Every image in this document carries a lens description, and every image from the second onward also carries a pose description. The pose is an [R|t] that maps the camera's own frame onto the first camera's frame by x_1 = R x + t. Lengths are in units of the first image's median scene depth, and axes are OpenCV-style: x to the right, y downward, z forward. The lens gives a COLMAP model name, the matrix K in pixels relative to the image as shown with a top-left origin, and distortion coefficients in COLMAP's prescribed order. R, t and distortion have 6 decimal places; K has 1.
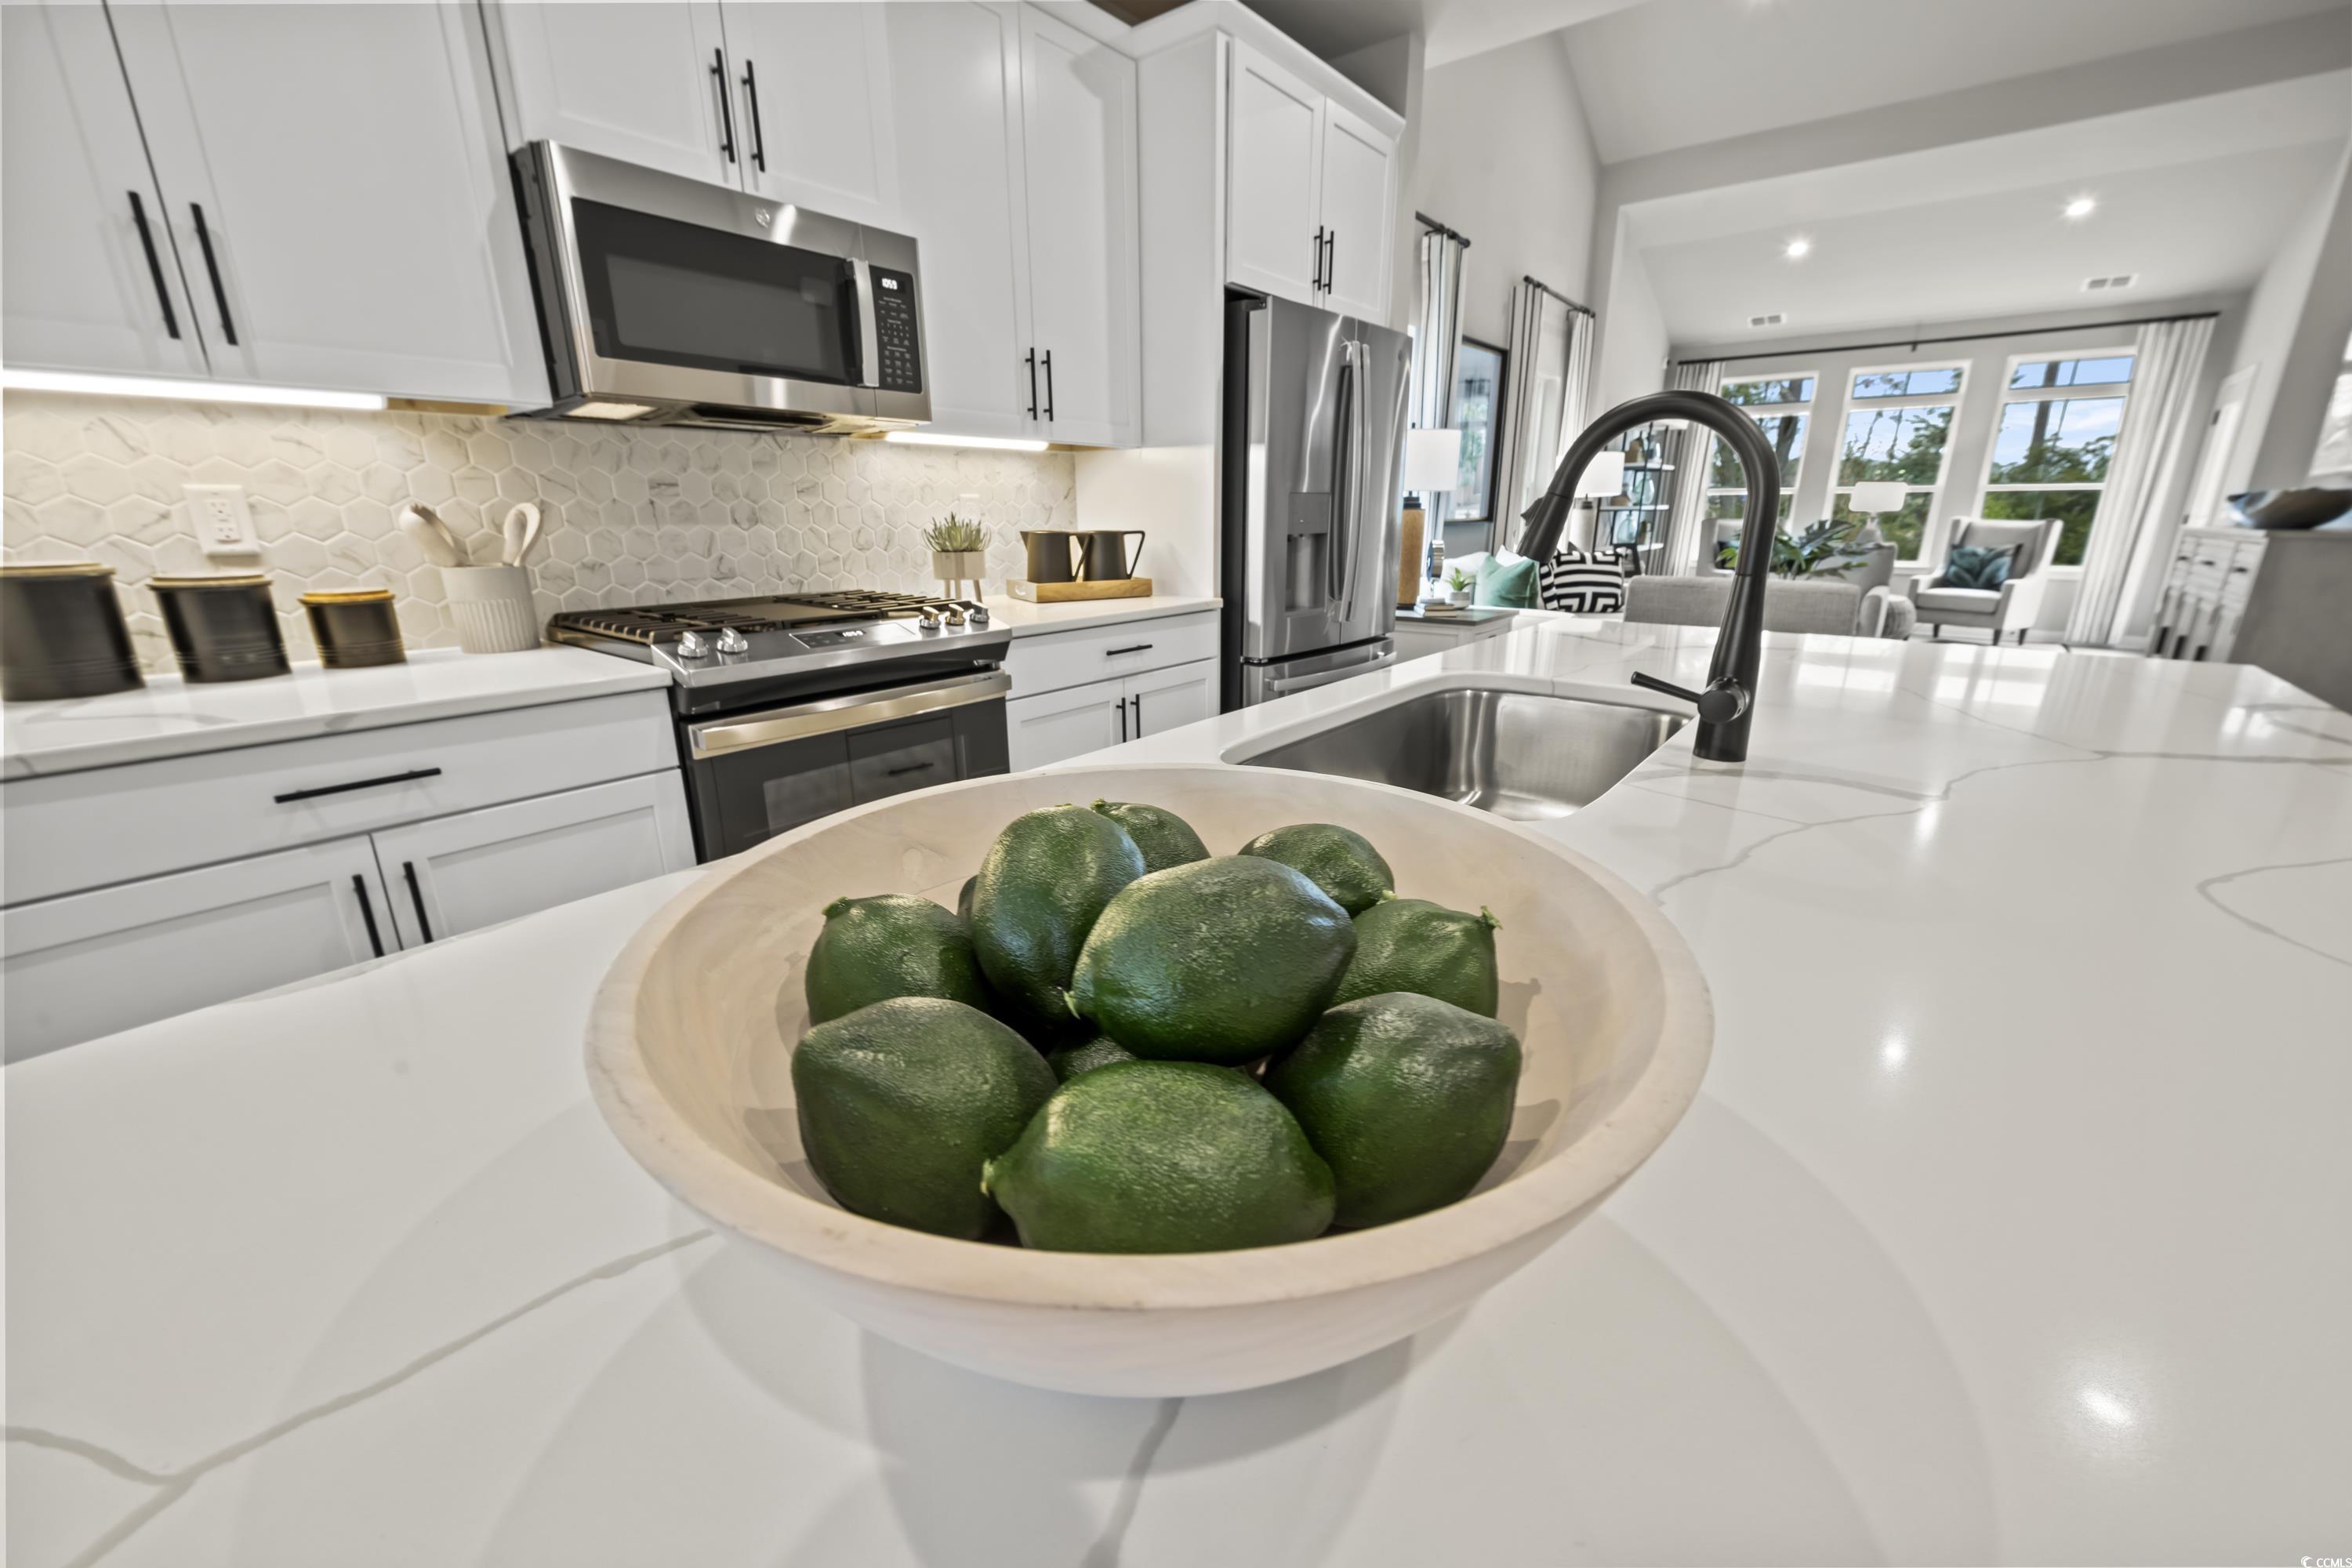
lens RADIAL K [[879.6, 0, 1176.0], [0, 879.6, 784.0], [0, 0, 1]] dist [-0.001017, 0.000067]
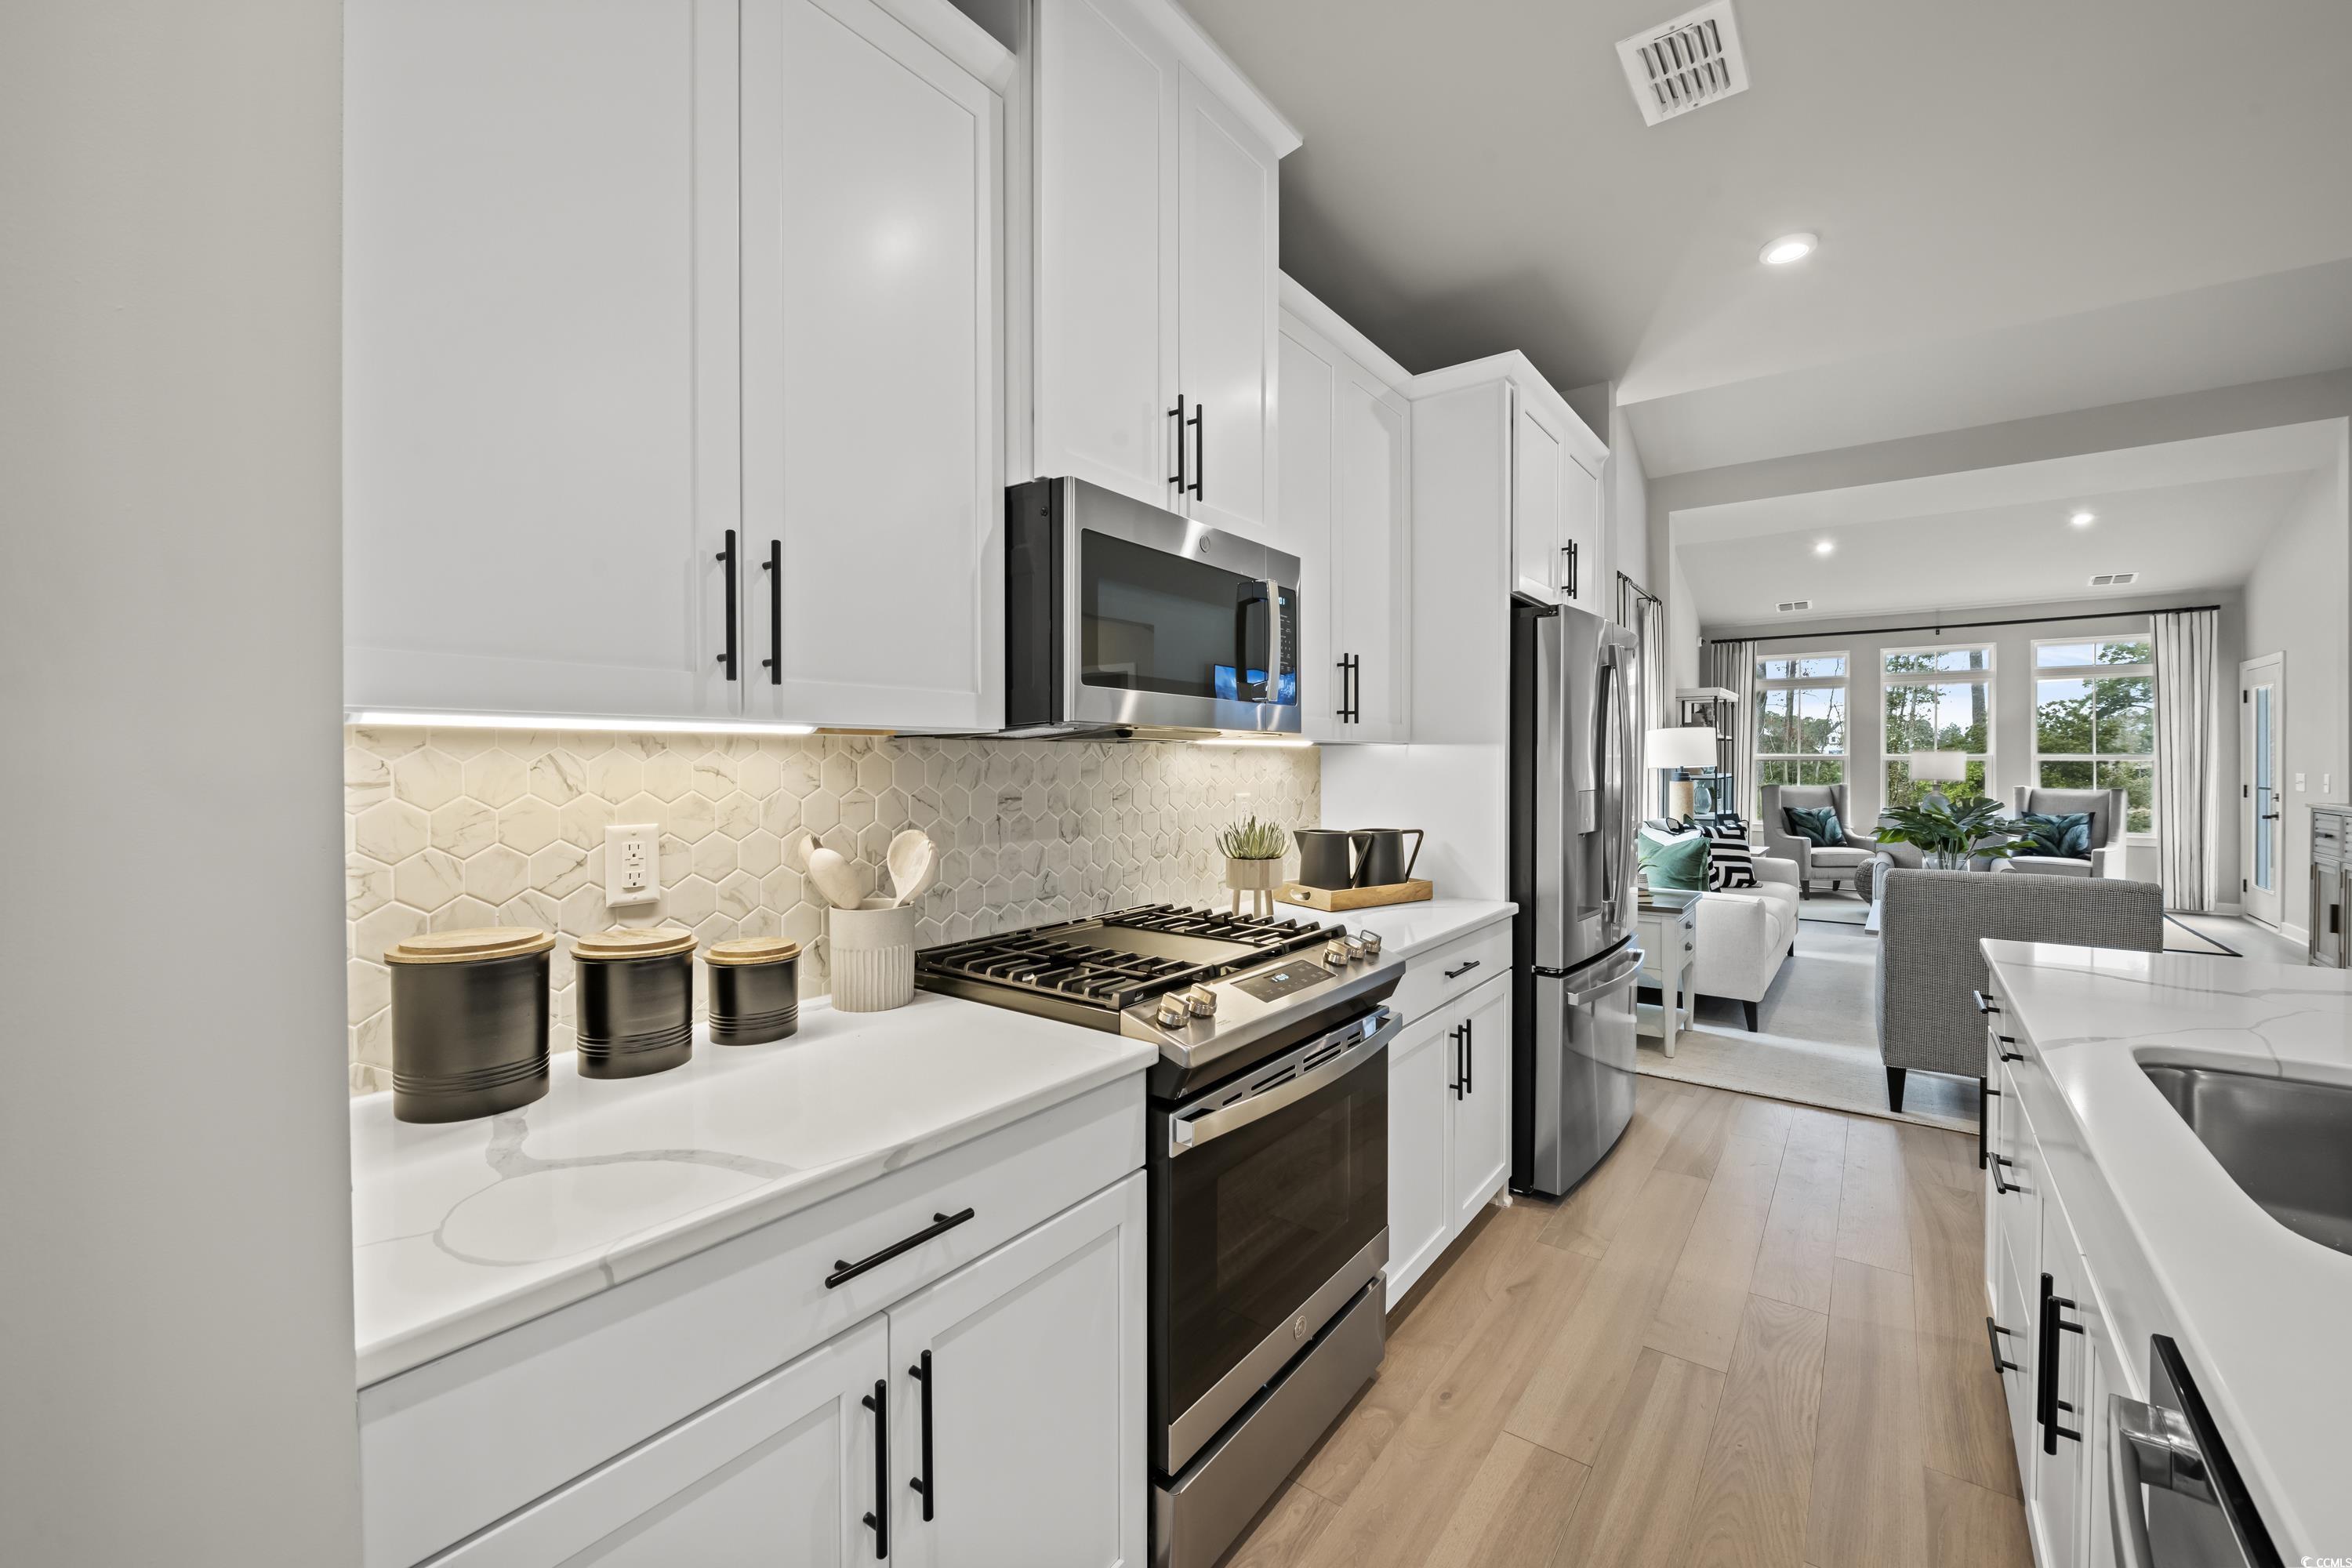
lens RADIAL K [[918.5, 0, 1176.0], [0, 918.5, 784.0], [0, 0, 1]] dist [-0.006134, -0.000130]
pose [[0.999384, 0.001296, 0.035058, -0.382144], [0.008386, 0.961517, -0.274617, -0.083094], [-0.034065, 0.274742, 0.960914, 0.078722]]
